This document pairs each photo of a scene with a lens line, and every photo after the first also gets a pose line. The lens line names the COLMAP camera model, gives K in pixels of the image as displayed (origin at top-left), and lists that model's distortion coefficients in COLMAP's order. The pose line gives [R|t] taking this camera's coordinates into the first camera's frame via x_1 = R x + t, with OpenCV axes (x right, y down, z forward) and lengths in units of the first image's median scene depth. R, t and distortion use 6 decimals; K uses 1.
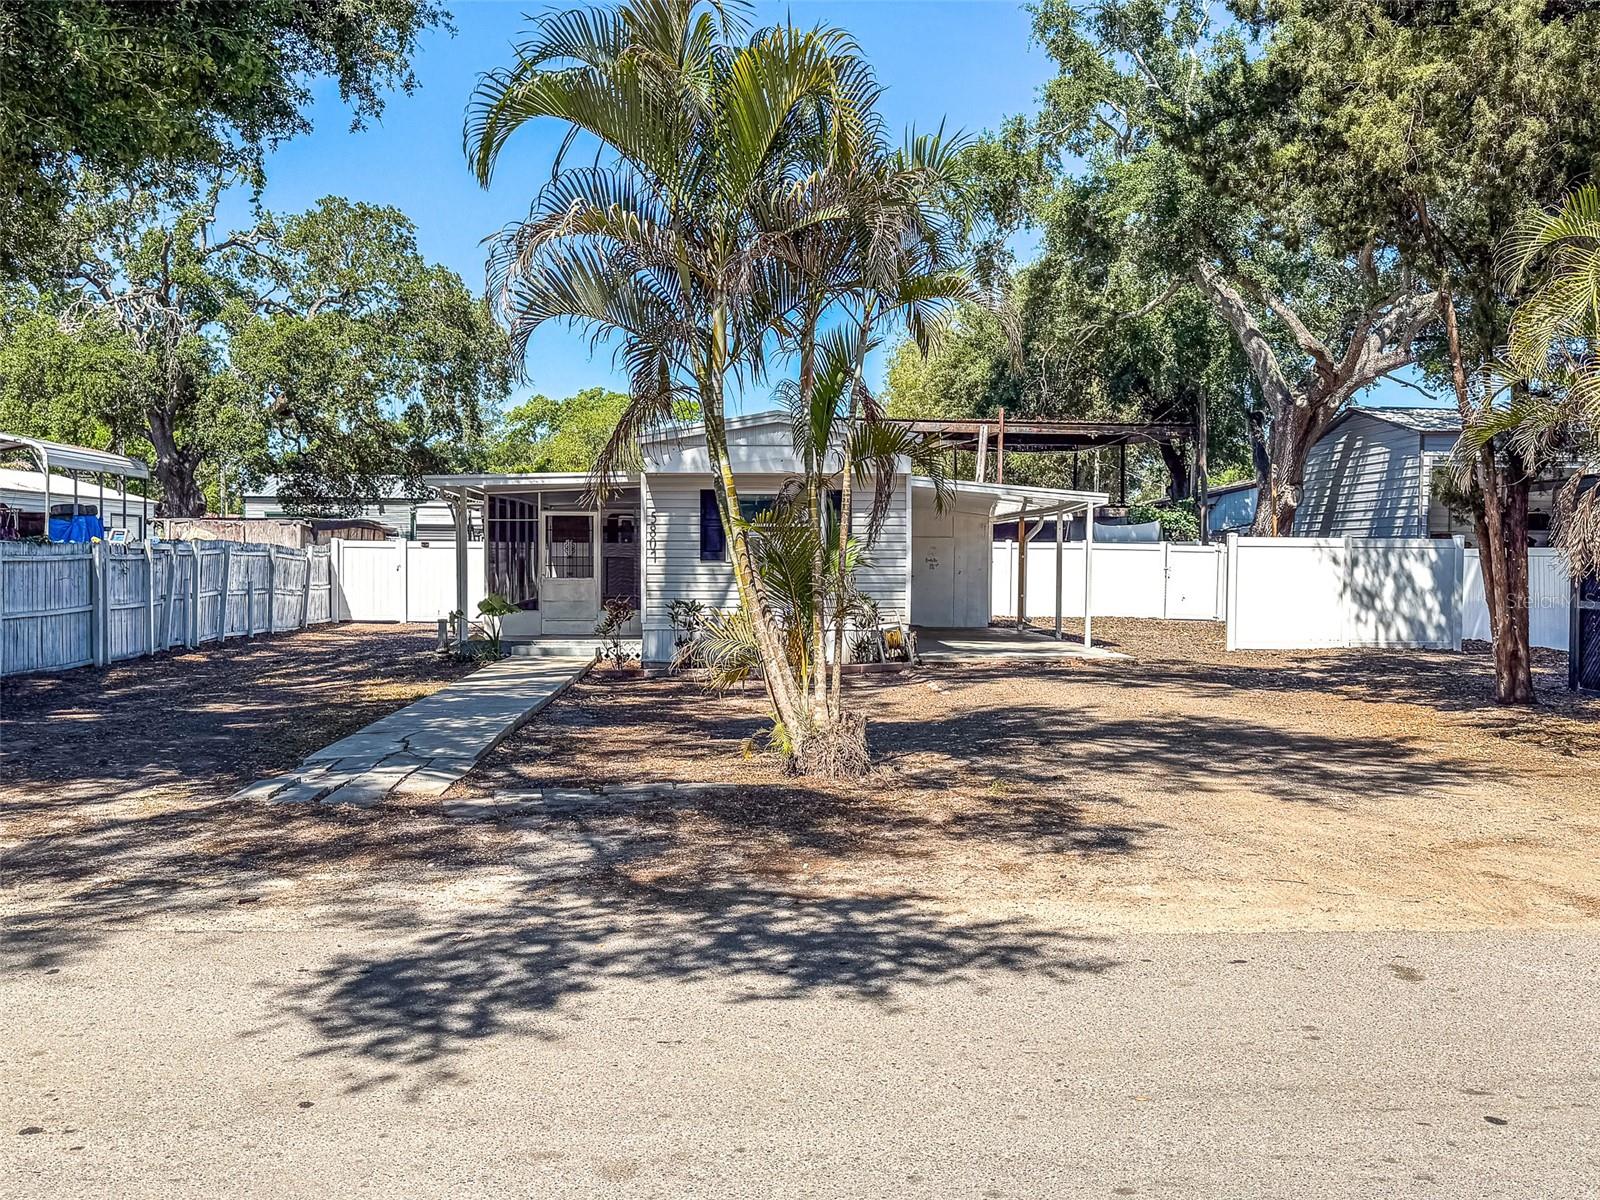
lens RADIAL K [[1417.6, 0, 800.0], [0, 1417.6, 600.0], [0, 0, 1]] dist [0.016984, -0.010304]
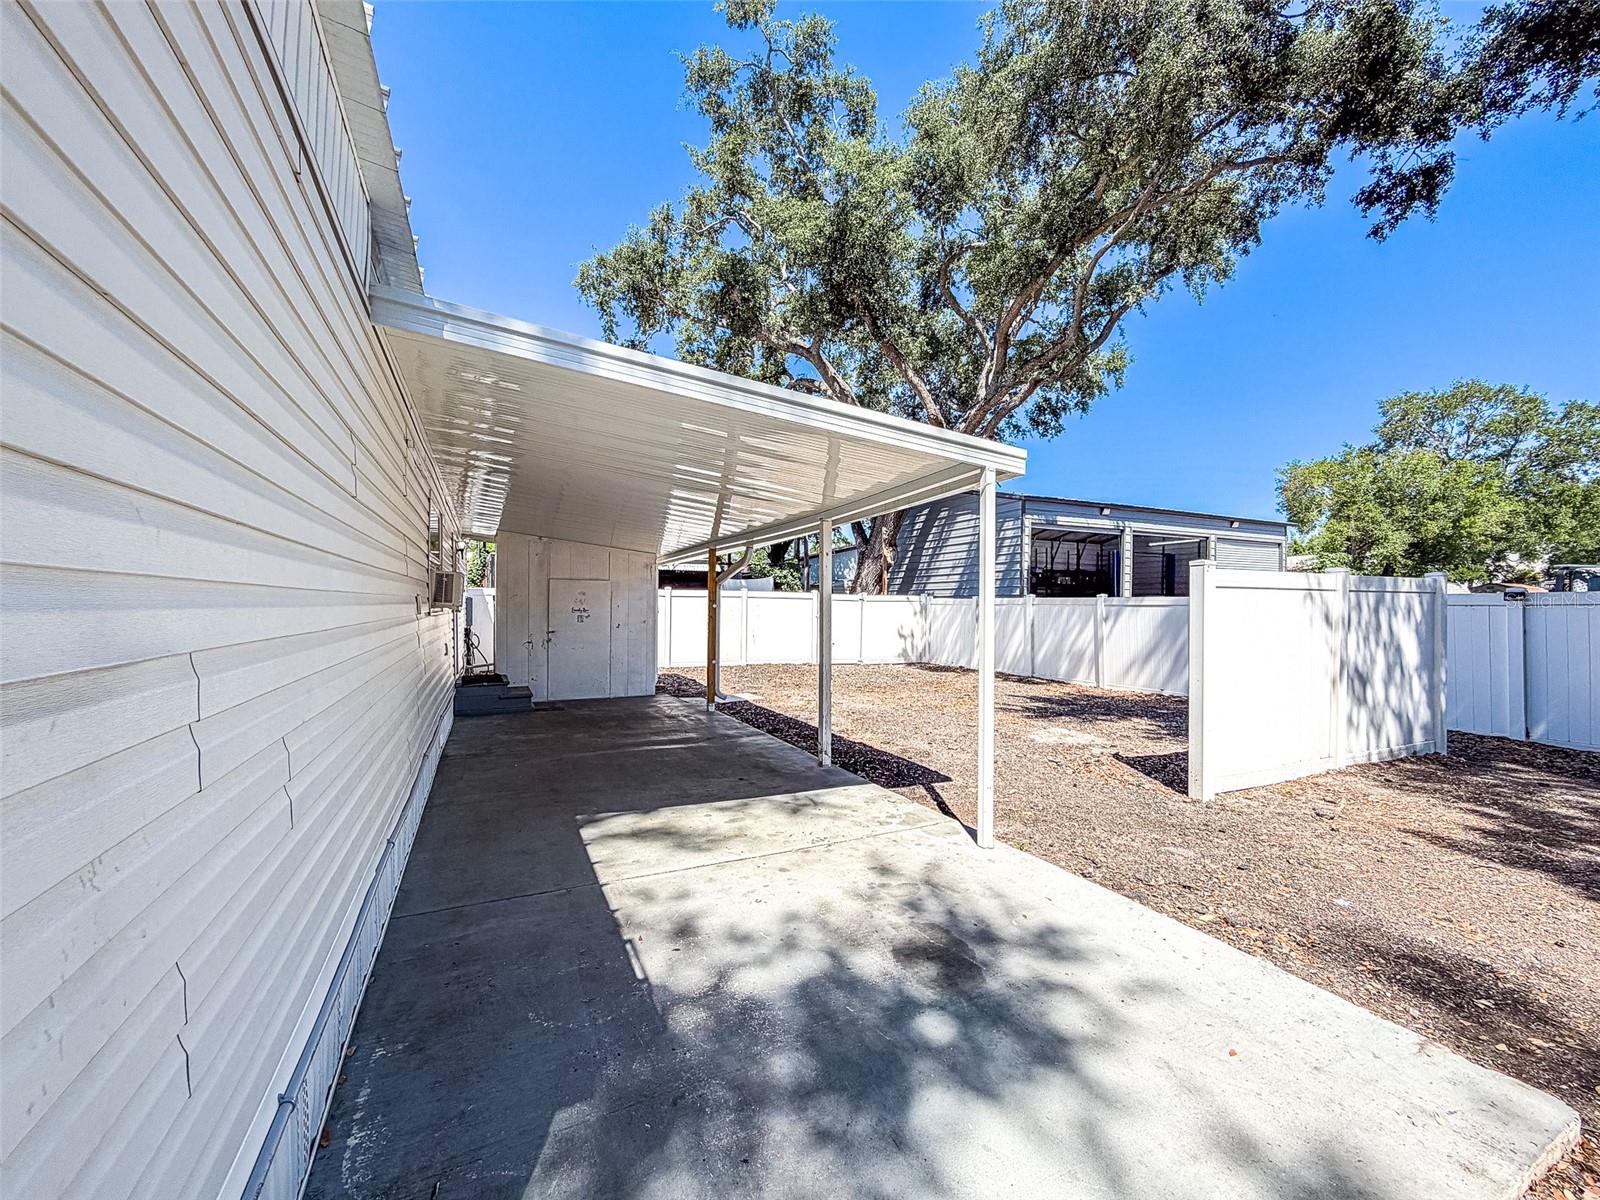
lens RADIAL K [[640.8, 0, 800.0], [0, 640.8, 600.0], [0, 0, 1]] dist [0.001285, 0.000065]
pose [[0.919017, 0.003738, 0.394201, 0.058238], [0.008605, 0.999527, -0.029539, -0.019762], [-0.394125, 0.030539, 0.918549, 0.556837]]
